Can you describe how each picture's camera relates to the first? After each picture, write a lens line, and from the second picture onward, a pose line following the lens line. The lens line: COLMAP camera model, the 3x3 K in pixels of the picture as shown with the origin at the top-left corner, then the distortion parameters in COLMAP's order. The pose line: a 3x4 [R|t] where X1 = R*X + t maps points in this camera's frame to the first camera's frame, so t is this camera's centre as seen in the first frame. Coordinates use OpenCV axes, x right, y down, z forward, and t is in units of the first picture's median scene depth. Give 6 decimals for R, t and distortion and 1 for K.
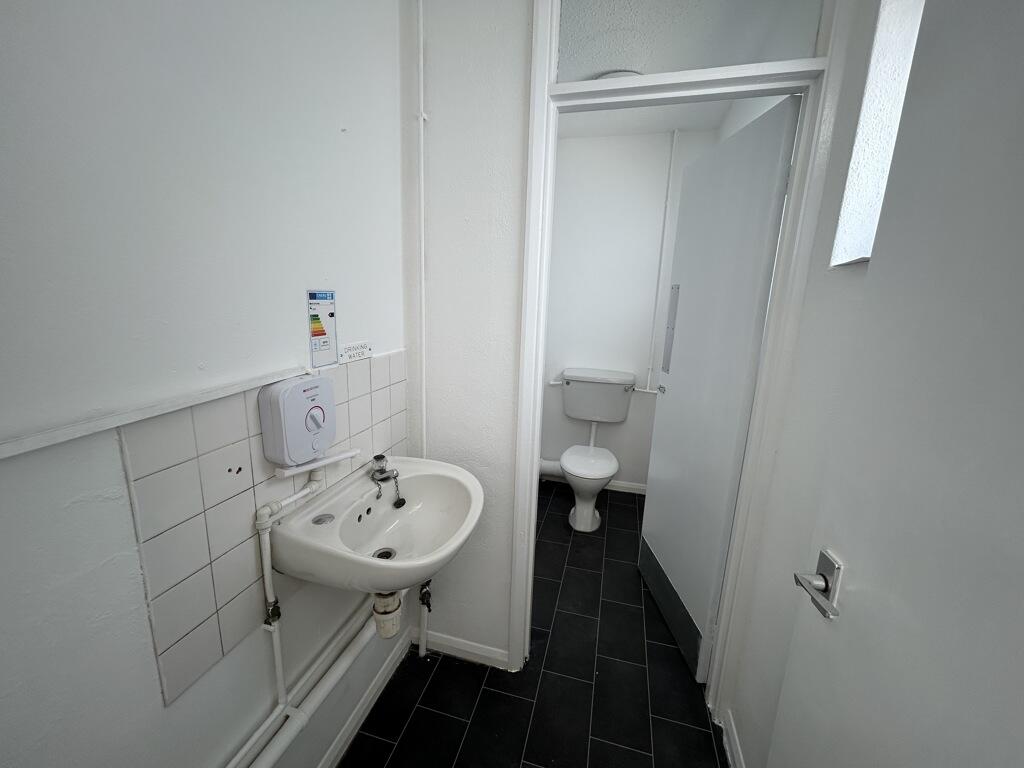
lens RADIAL K [[412.5, 0, 514.3], [0, 412.5, 383.7], [0, 0, 1]] dist [-0.002450, -0.000044]
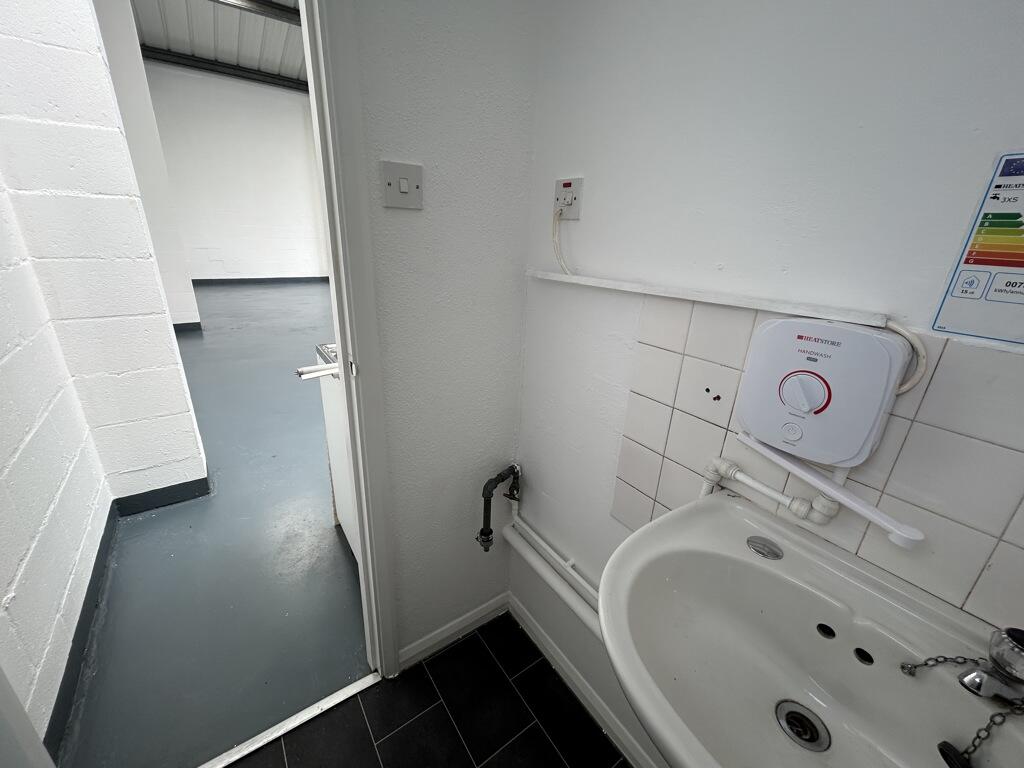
lens RADIAL K [[411.1, 0, 512.4], [0, 411.1, 374.6], [0, 0, 1]] dist [0.000349, 0.000112]
pose [[-0.624731, 0.204063, -0.753704, 0.202495], [-0.226678, 0.876284, 0.425141, -0.086080], [0.747214, 0.436446, -0.501185, 0.912268]]
